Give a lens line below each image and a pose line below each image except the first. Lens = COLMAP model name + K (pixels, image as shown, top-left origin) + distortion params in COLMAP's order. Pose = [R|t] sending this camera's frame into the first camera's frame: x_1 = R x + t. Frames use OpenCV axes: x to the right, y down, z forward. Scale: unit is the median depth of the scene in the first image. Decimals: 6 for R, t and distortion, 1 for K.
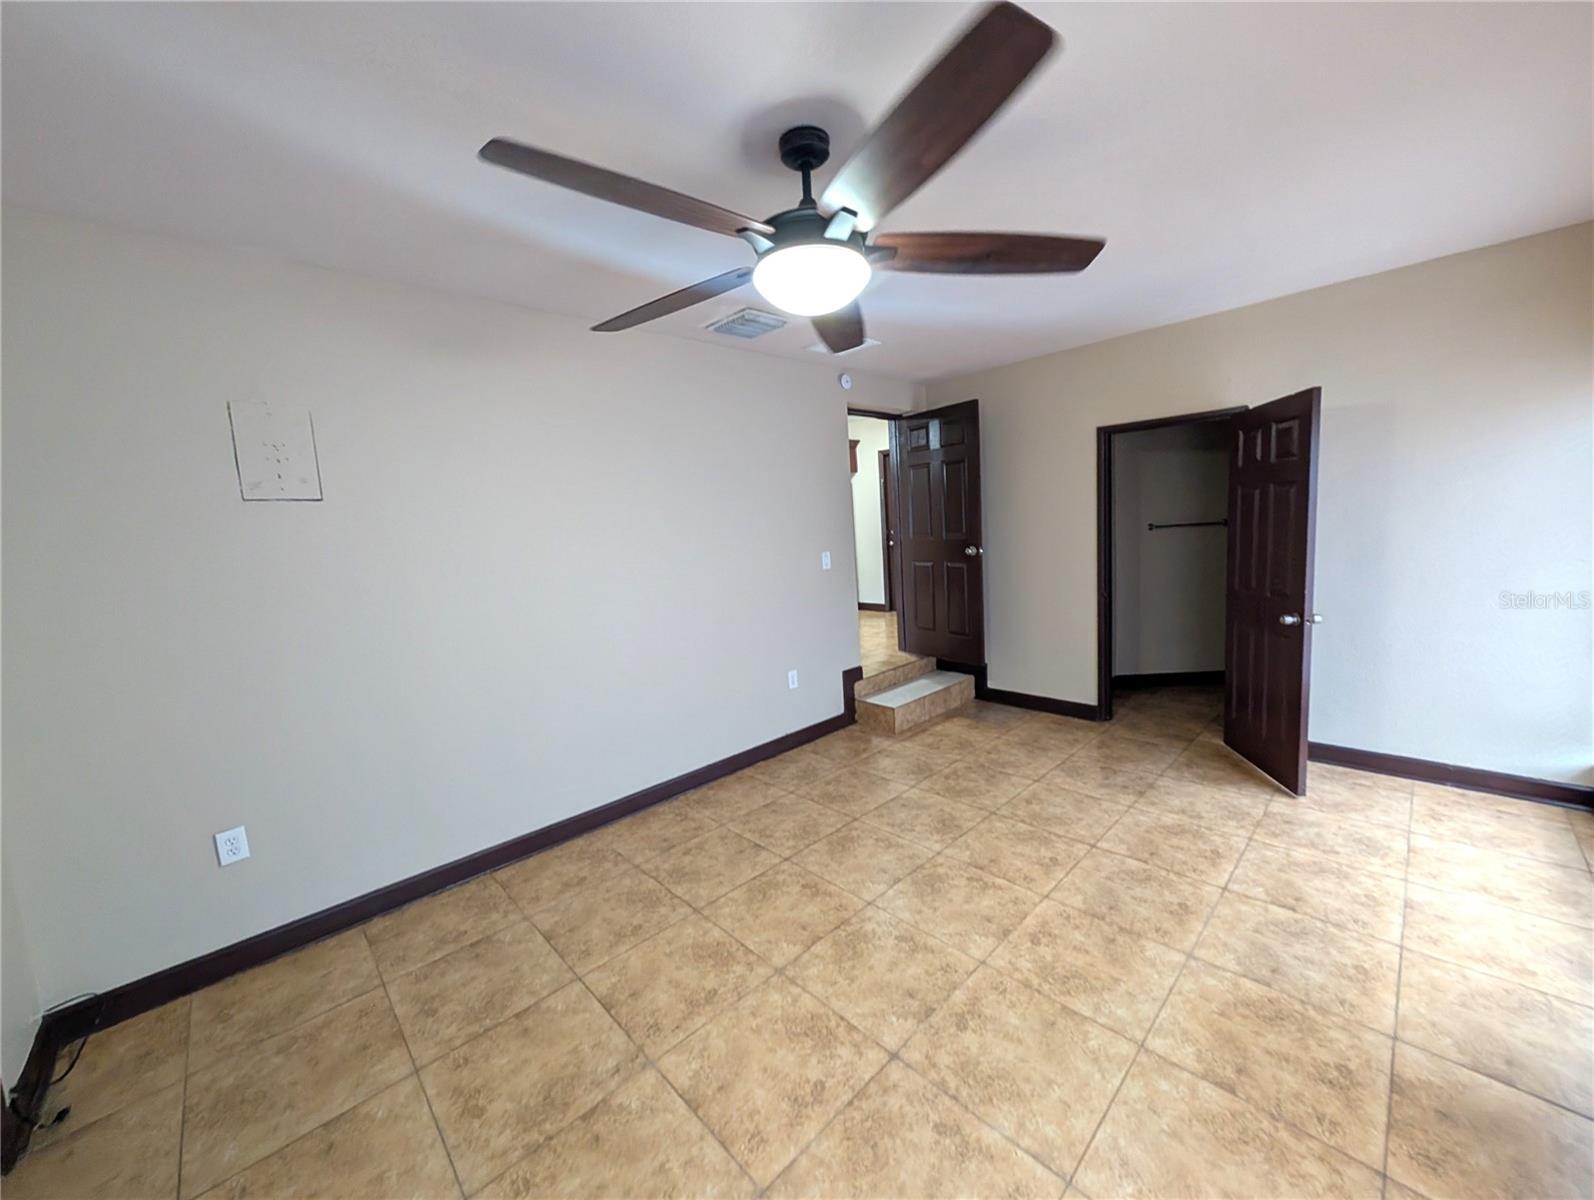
lens RADIAL K [[610.9, 0, 794.1], [0, 610.9, 596.0], [0, 0, 1]] dist [-0.000619, 0.000068]
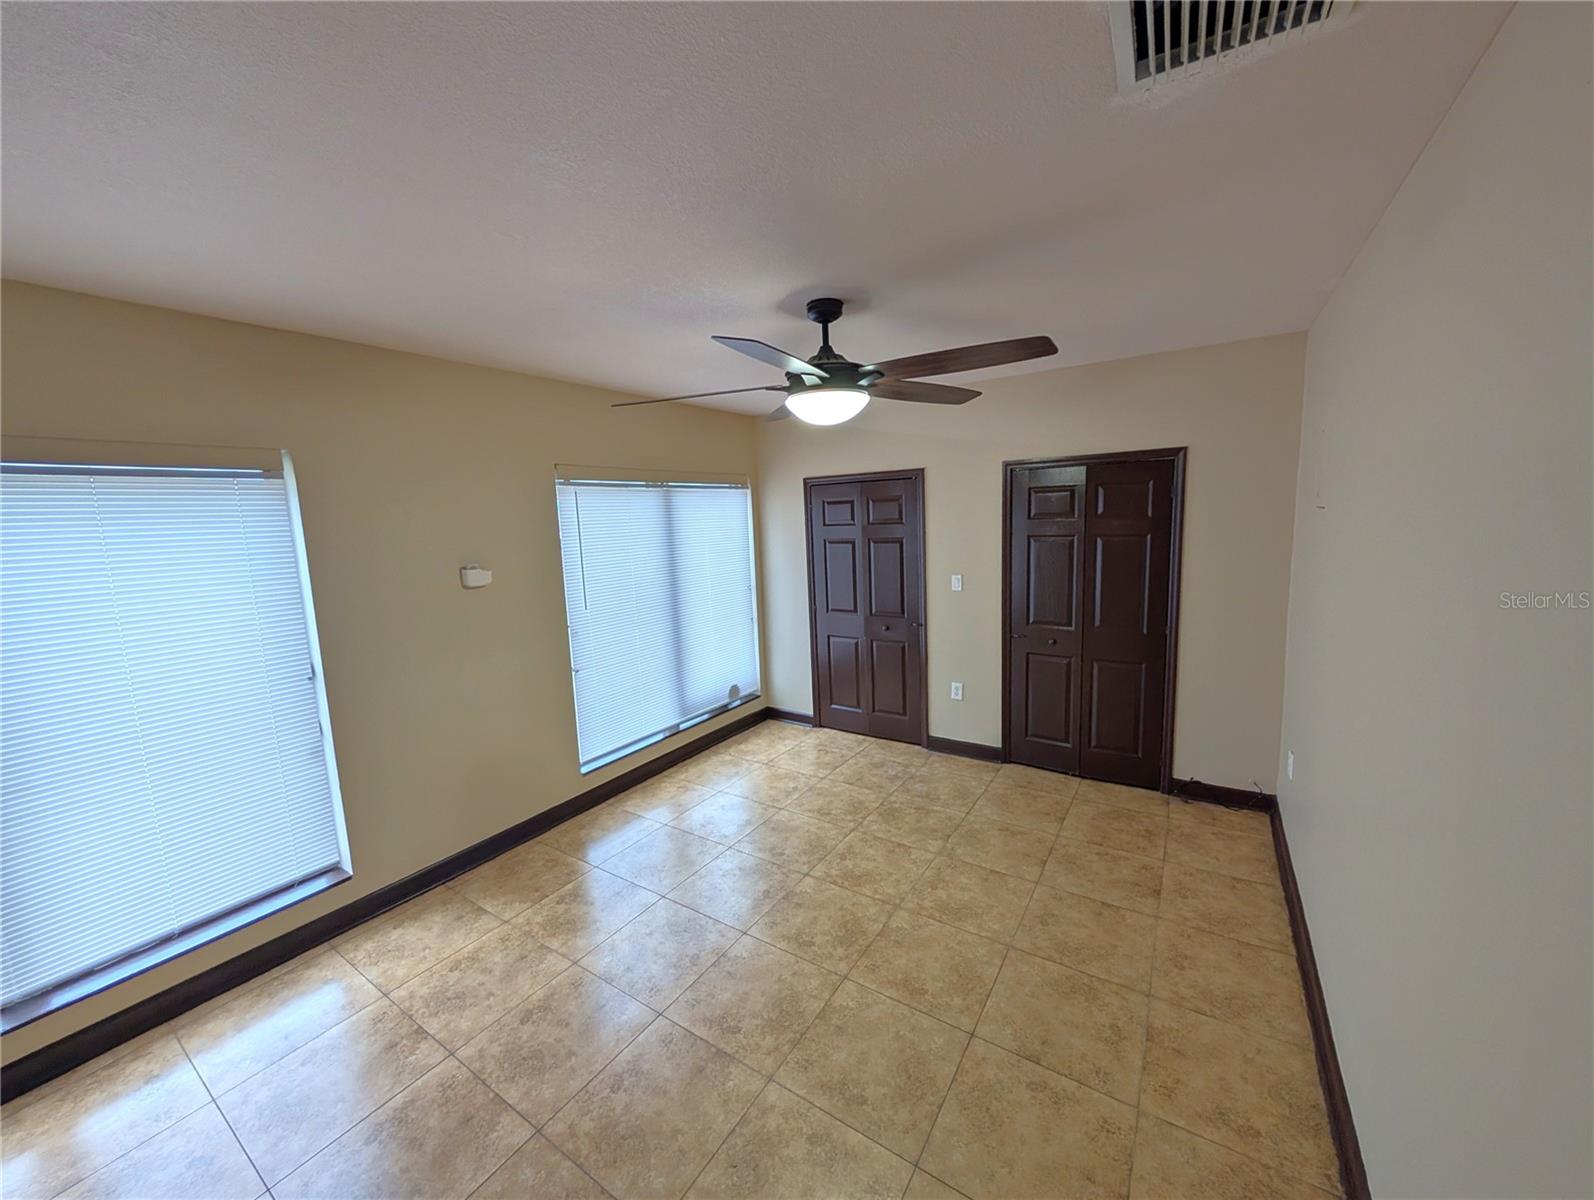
lens RADIAL K [[610.9, 0, 794.1], [0, 610.9, 596.0], [0, 0, 1]] dist [-0.000619, 0.000068]
pose [[-0.970970, 0.125512, -0.203628, 0.335928], [0.071167, 0.964311, 0.255030, -0.341608], [0.228370, 0.233135, -0.945249, 1.823613]]
